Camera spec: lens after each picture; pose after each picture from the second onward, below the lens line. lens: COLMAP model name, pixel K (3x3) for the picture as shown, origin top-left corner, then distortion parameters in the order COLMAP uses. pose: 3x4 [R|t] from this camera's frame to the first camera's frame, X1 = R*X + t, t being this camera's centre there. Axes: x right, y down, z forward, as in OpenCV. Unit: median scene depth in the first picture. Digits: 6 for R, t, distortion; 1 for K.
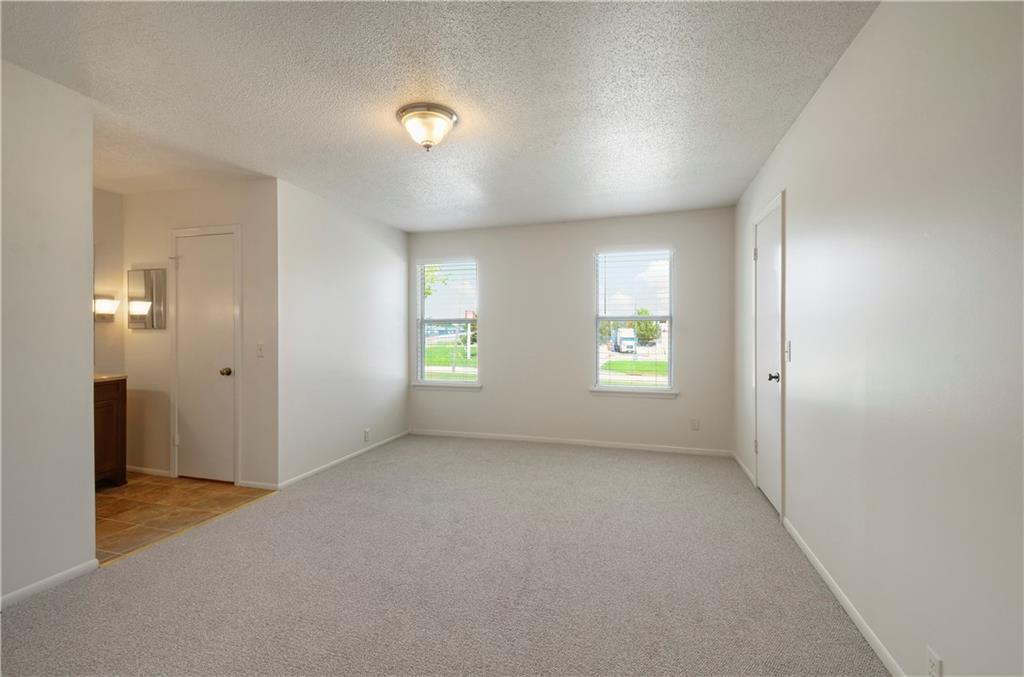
lens RADIAL K [[443.8, 0, 503.2], [0, 443.8, 347.1], [0, 0, 1]] dist [0.000127, 0.000049]
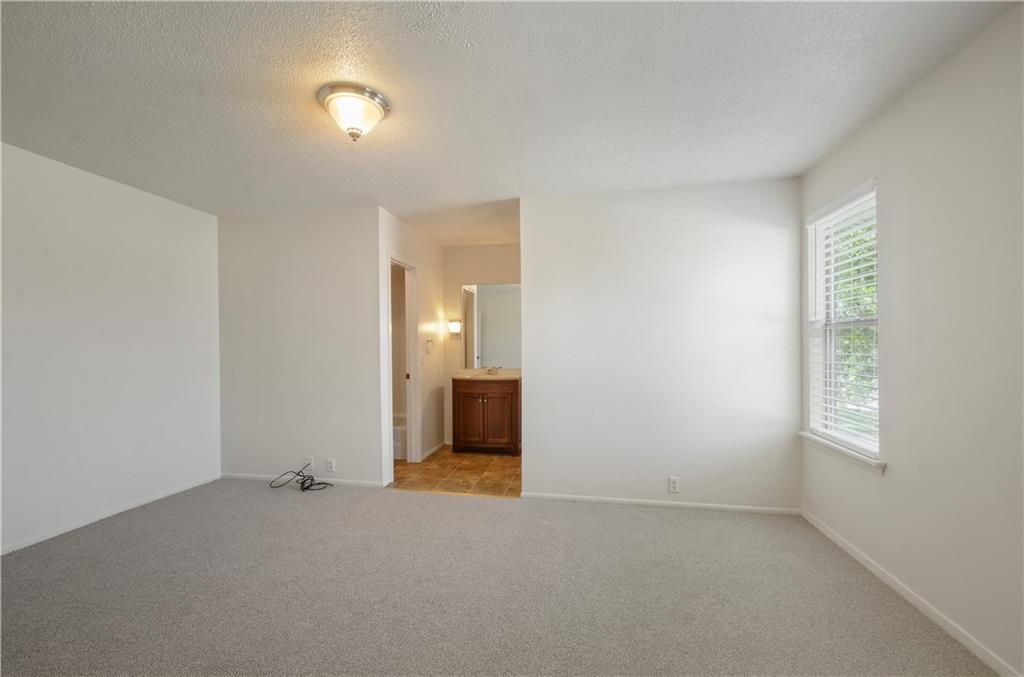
lens RADIAL K [[443.8, 0, 503.2], [0, 443.8, 347.1], [0, 0, 1]] dist [0.000127, 0.000049]
pose [[0.102779, 0.000514, -0.994704, 0.559797], [-0.034317, 0.999406, -0.003029, -0.023366], [0.994112, 0.034447, 0.102735, 0.920289]]
